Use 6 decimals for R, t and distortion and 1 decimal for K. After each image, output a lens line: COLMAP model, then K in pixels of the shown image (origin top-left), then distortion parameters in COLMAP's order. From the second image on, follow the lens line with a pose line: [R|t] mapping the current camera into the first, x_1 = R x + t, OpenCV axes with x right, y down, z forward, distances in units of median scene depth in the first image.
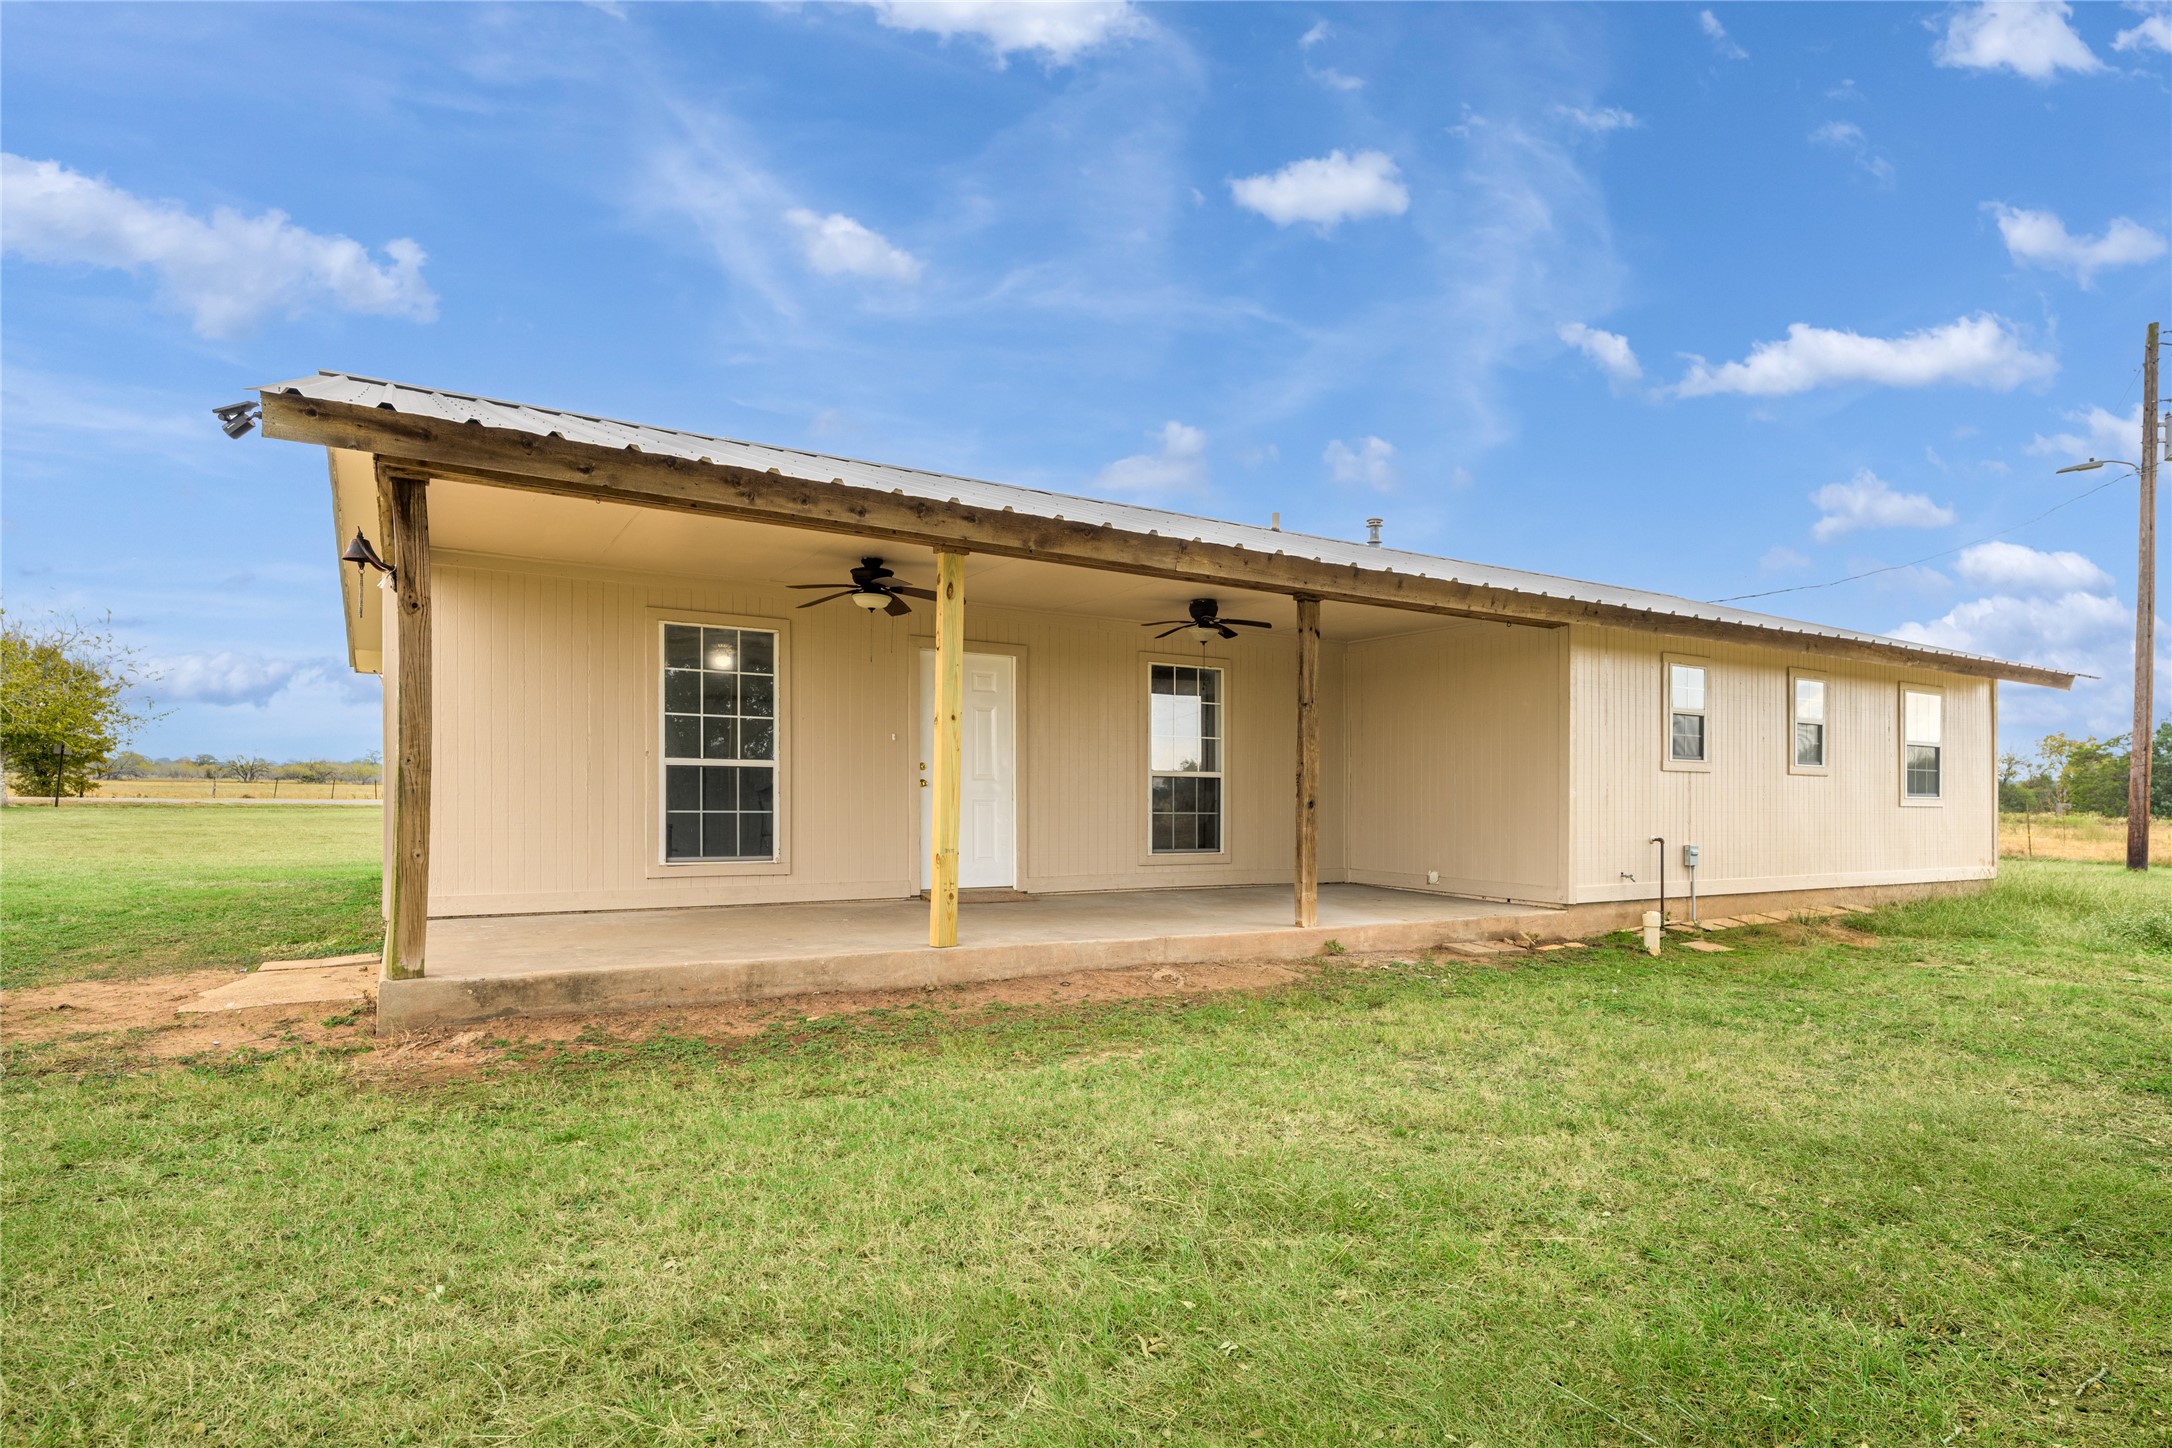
lens RADIAL K [[1141.1, 0, 1082.9], [0, 1141.1, 807.7], [0, 0, 1]] dist [0.001119, 0.000290]
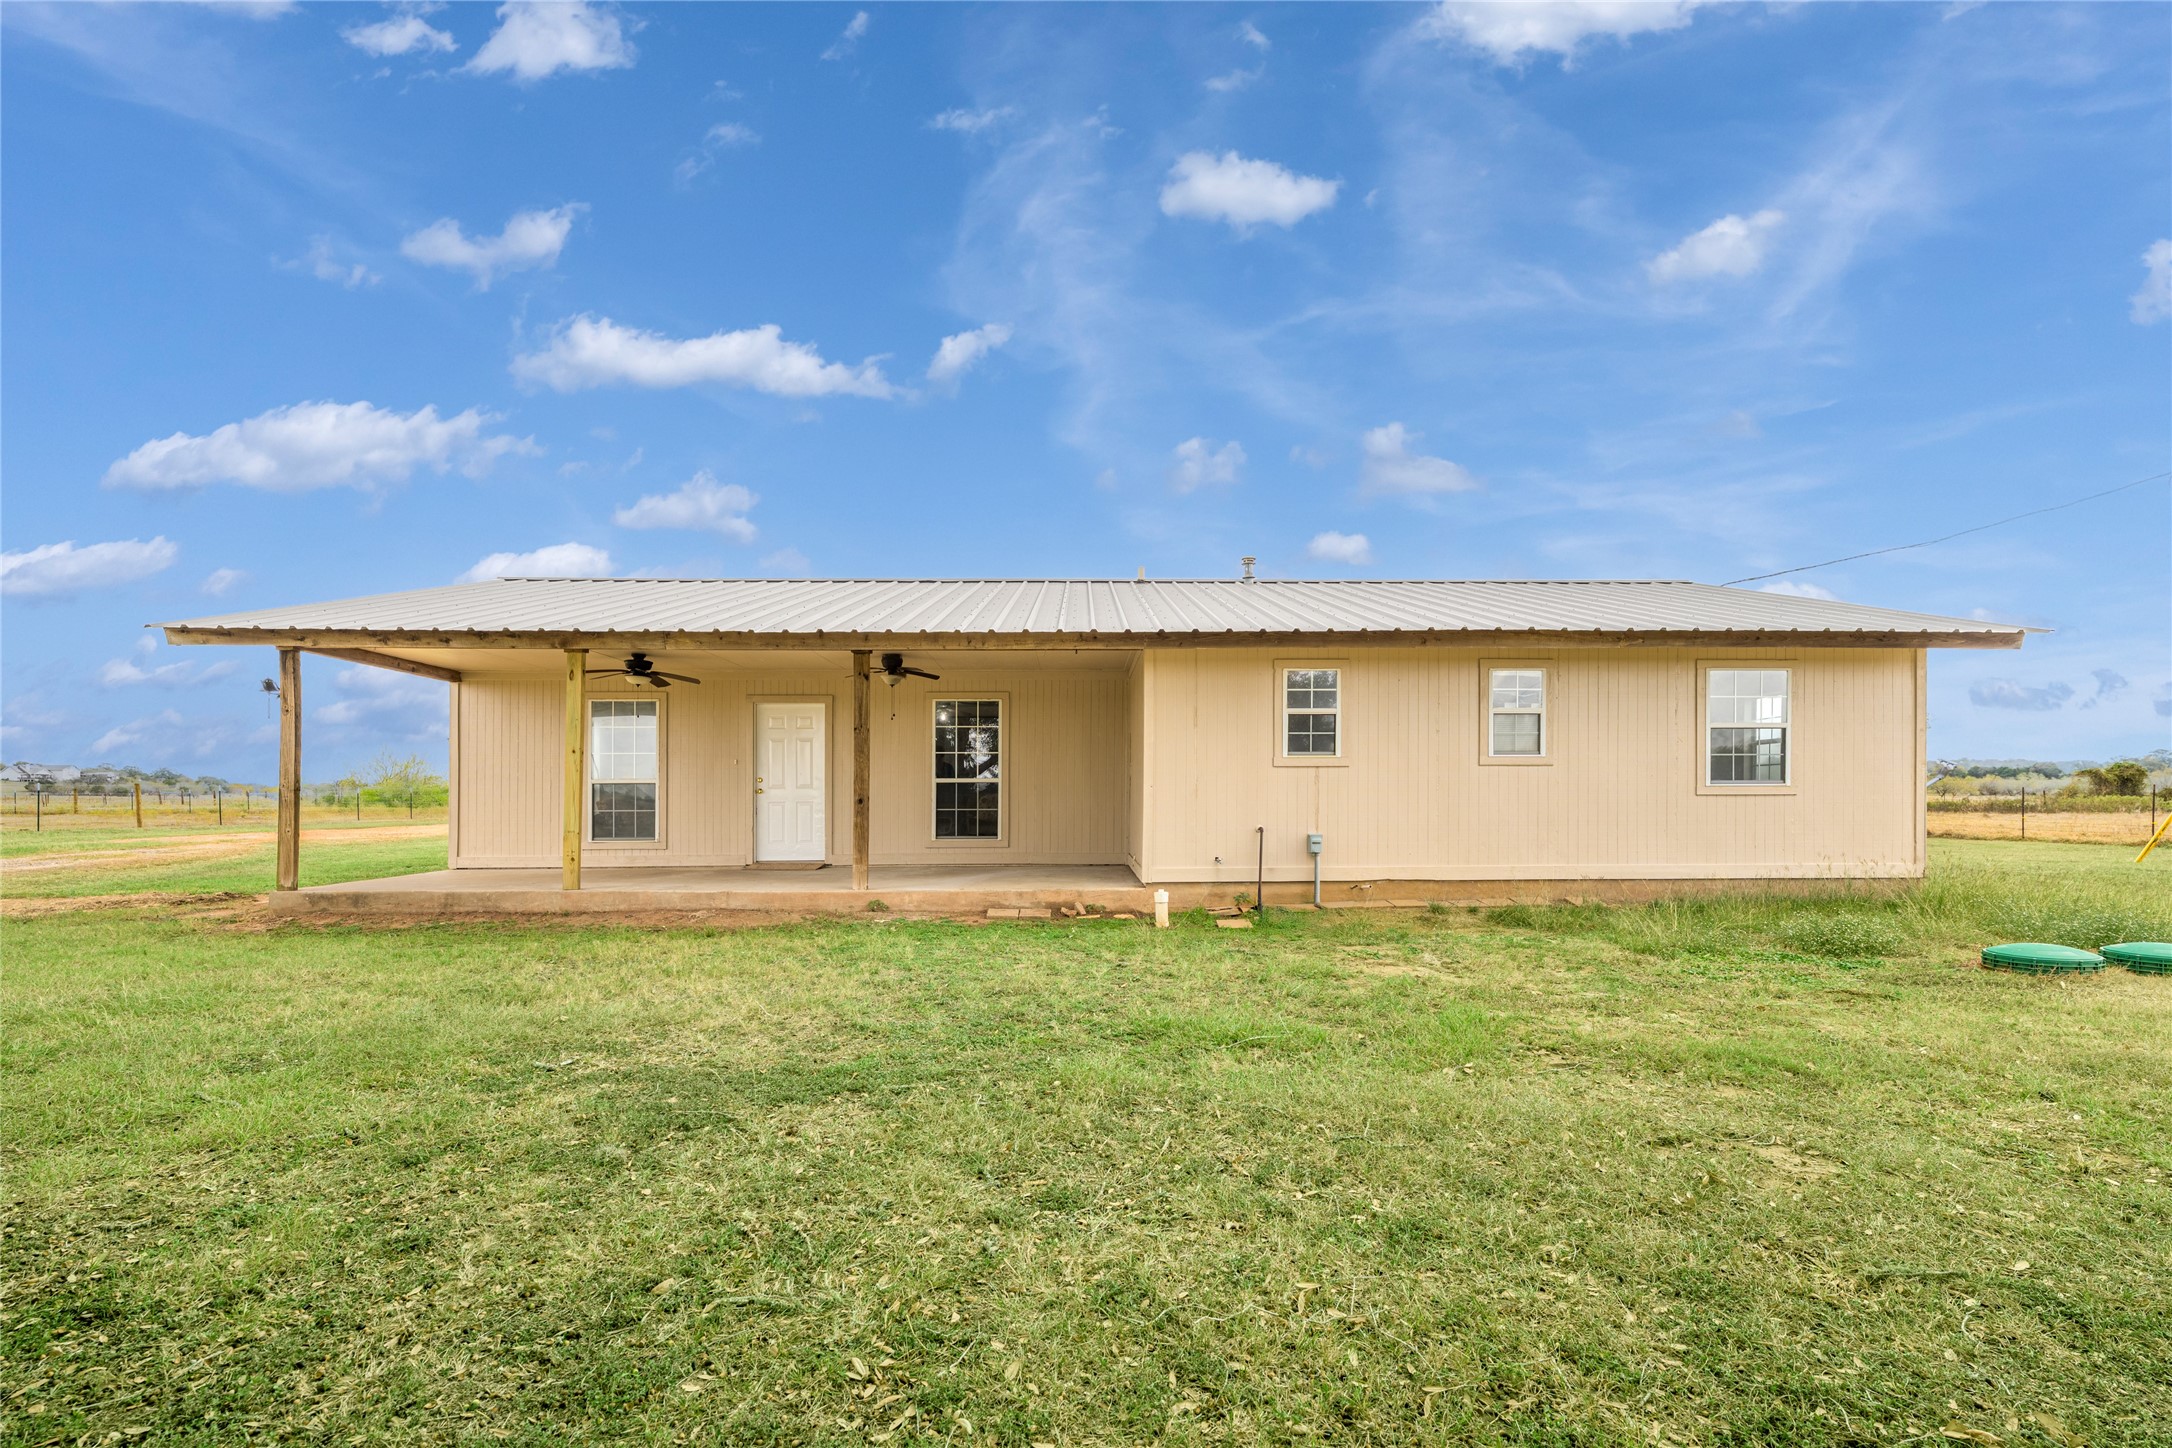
lens RADIAL K [[895.7, 0, 1098.3], [0, 895.7, 805.4], [0, 0, 1]] dist [-0.001151, -0.000079]
pose [[0.882467, -0.011302, -0.470238, 0.876180], [0.006926, 0.999915, -0.011034, 0.014406], [0.470323, 0.006481, 0.882471, 0.159117]]
